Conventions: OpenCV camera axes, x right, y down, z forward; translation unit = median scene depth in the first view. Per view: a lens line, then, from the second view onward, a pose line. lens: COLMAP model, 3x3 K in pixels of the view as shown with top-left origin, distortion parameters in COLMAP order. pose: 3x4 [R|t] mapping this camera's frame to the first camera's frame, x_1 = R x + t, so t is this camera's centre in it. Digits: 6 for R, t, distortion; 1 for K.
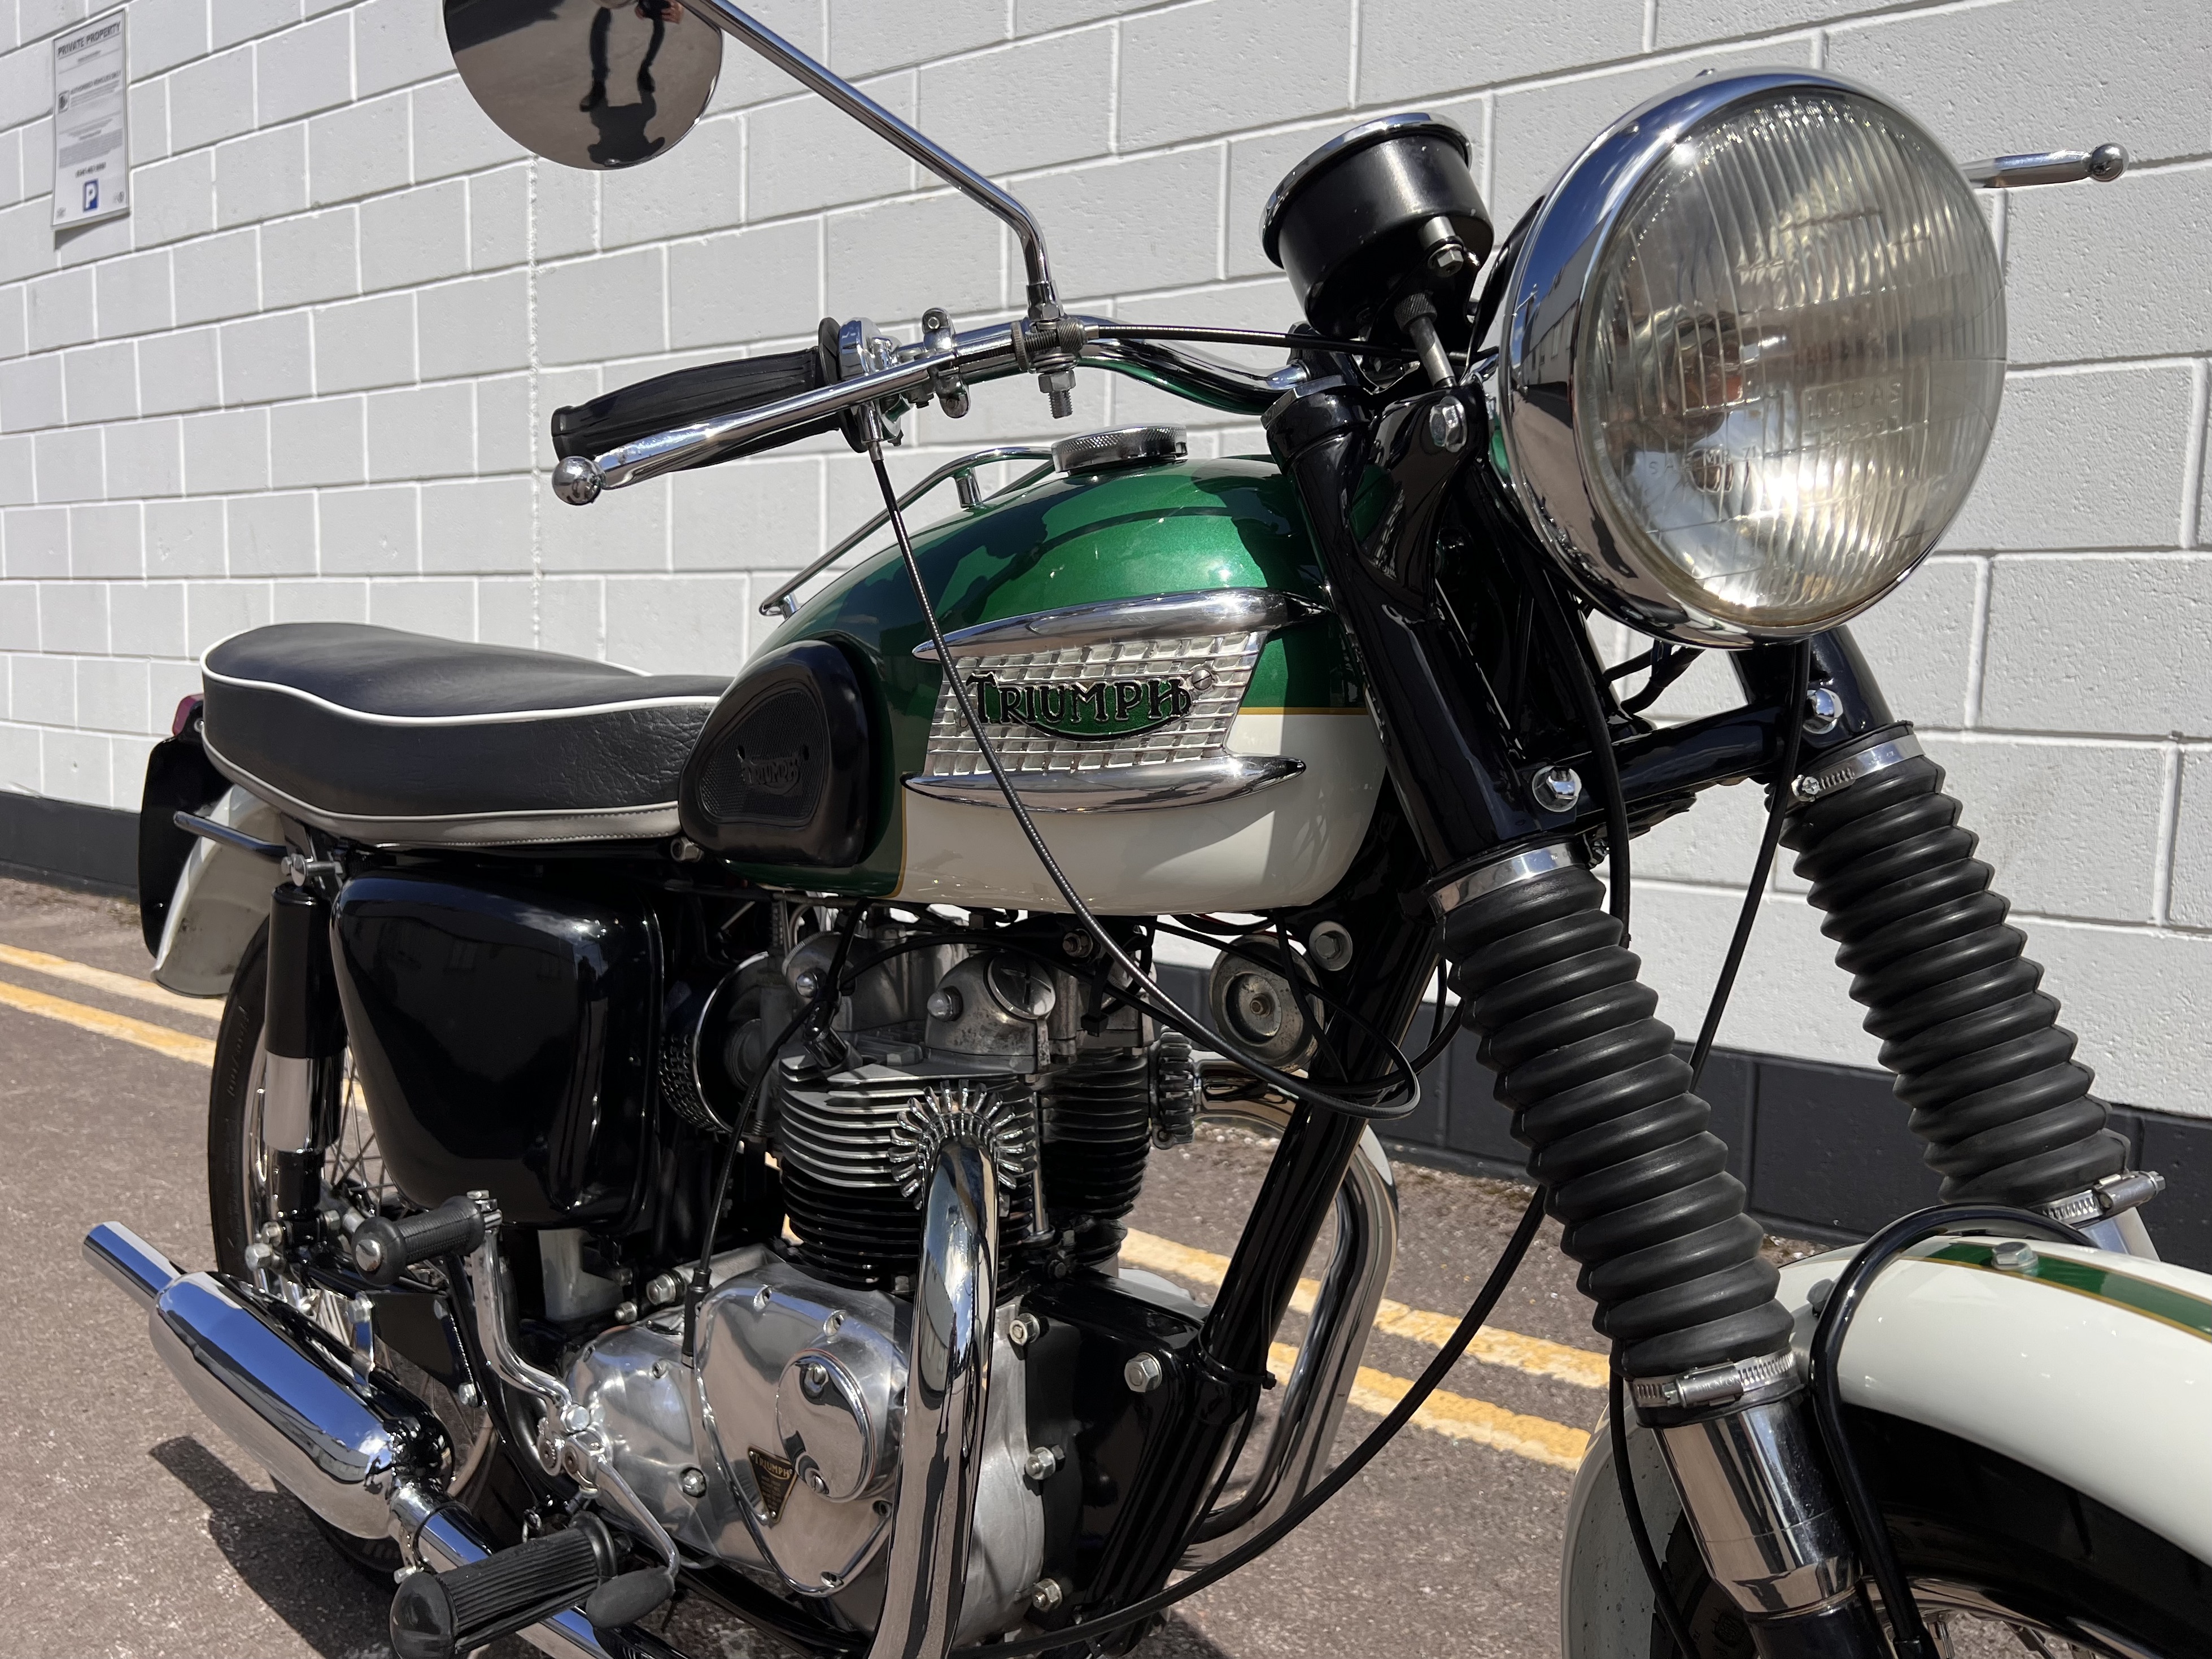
lens RADIAL K [[1719.5, 0, 1081.1], [0, 1719.5, 827.2], [0, 0, 1]] dist [0.045457, -0.056066]
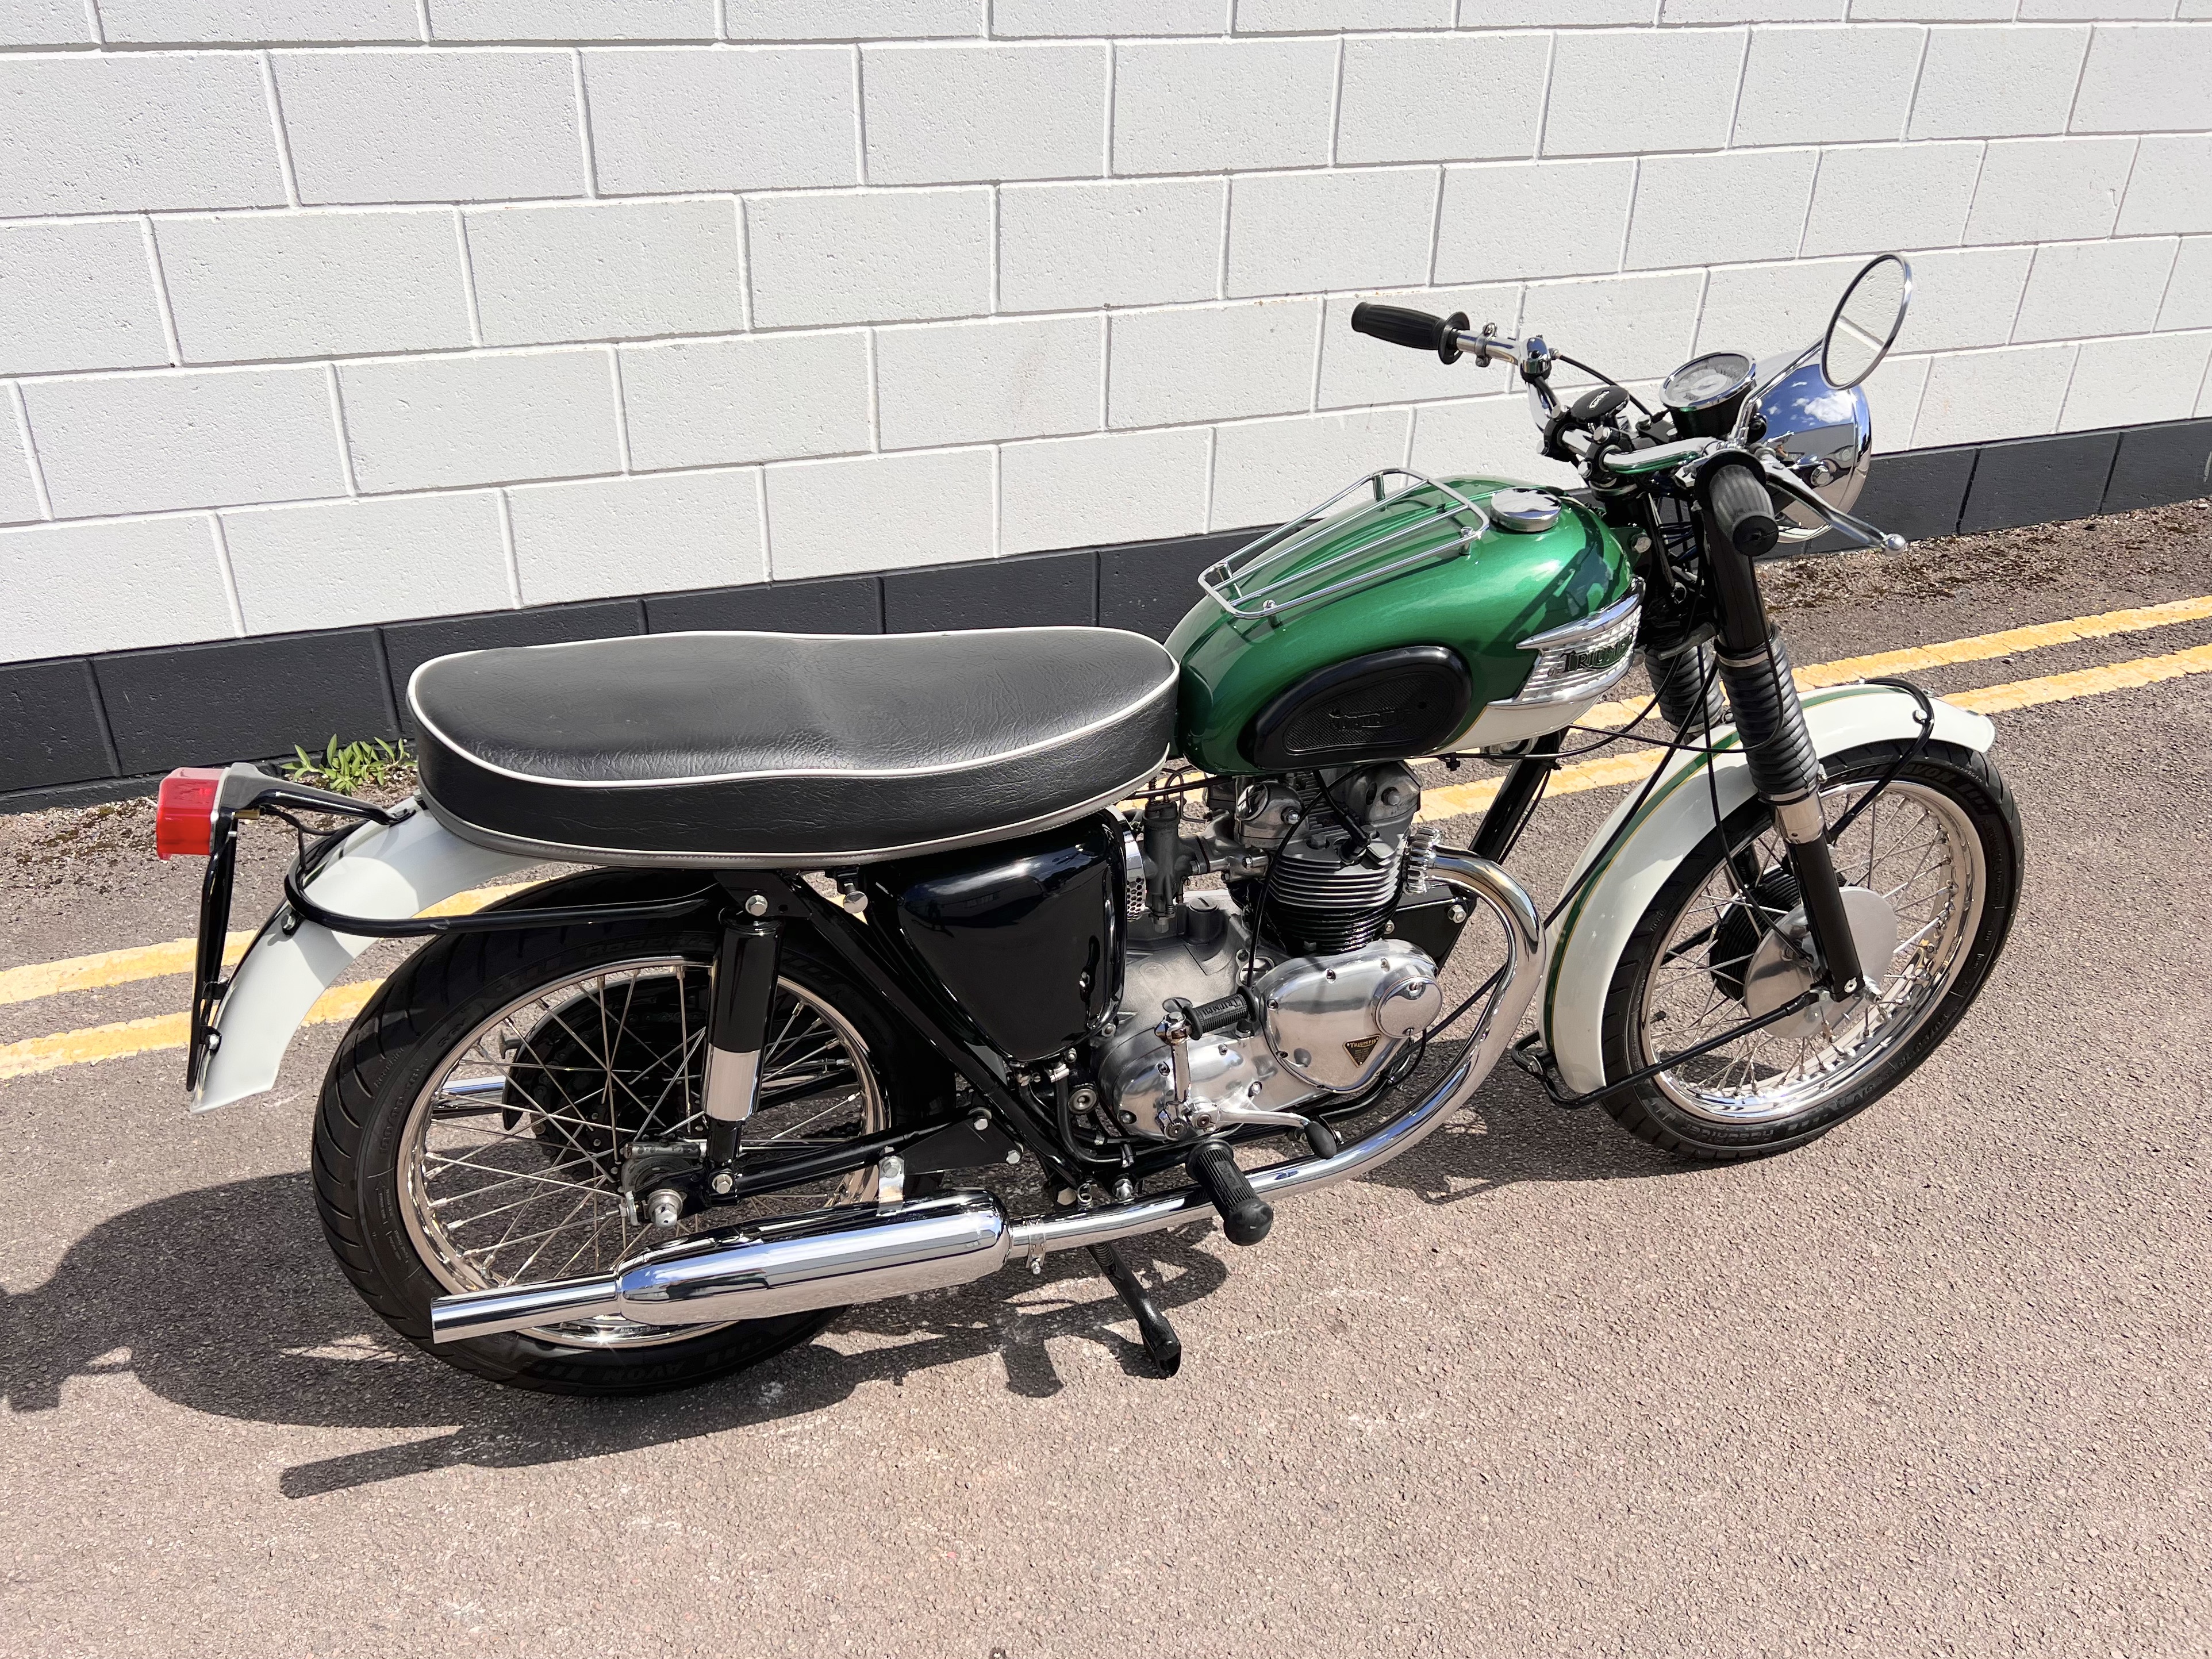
lens RADIAL K [[1738.8, 0, 1051.5], [0, 1738.8, 881.2], [0, 0, 1]] dist [0.054850, -0.062960]
pose [[0.542043, -0.428041, 0.723167, -0.551997], [0.082795, 0.883569, 0.460924, -0.238424], [-0.836262, -0.189966, 0.514372, 0.100920]]
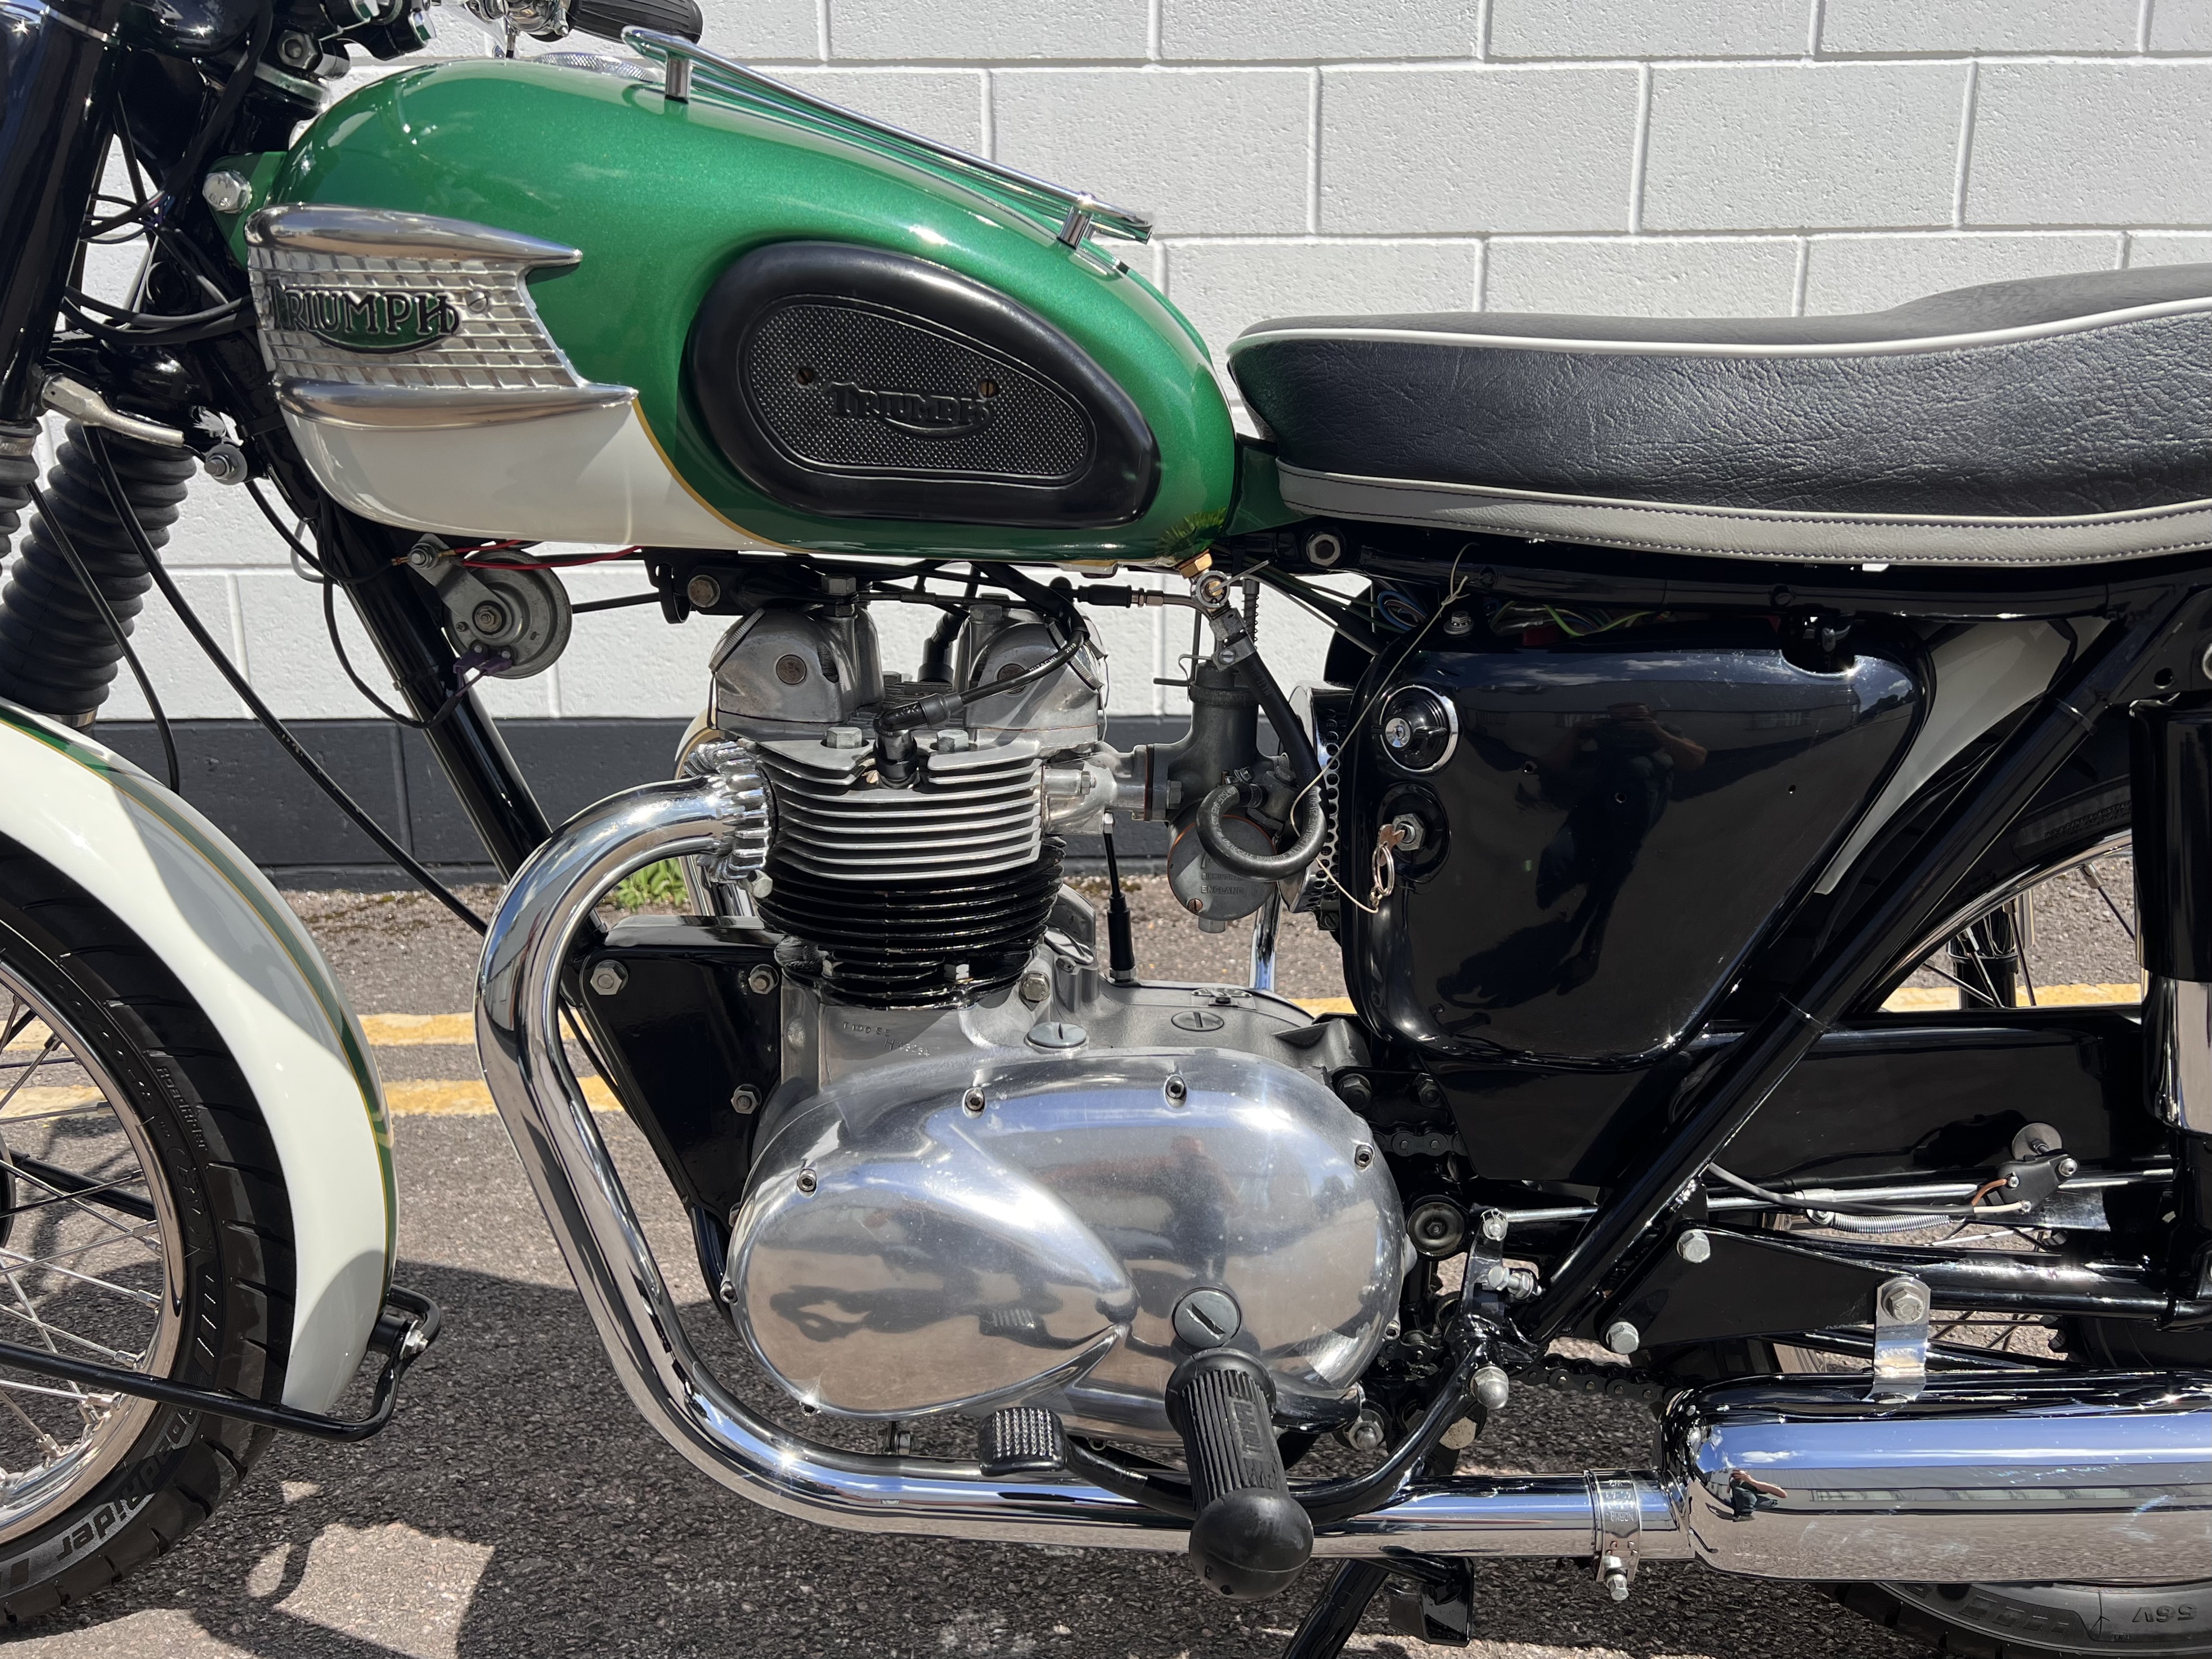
lens RADIAL K [[1707.2, 0, 1094.1], [0, 1707.2, 841.7], [0, 0, 1]] dist [0.047659, -0.056111]
pose [[0.795795, -0.179647, 0.578306, -0.300671], [0.084113, 0.978518, 0.188224, -0.004365], [-0.599696, -0.101144, 0.793810, 0.179020]]
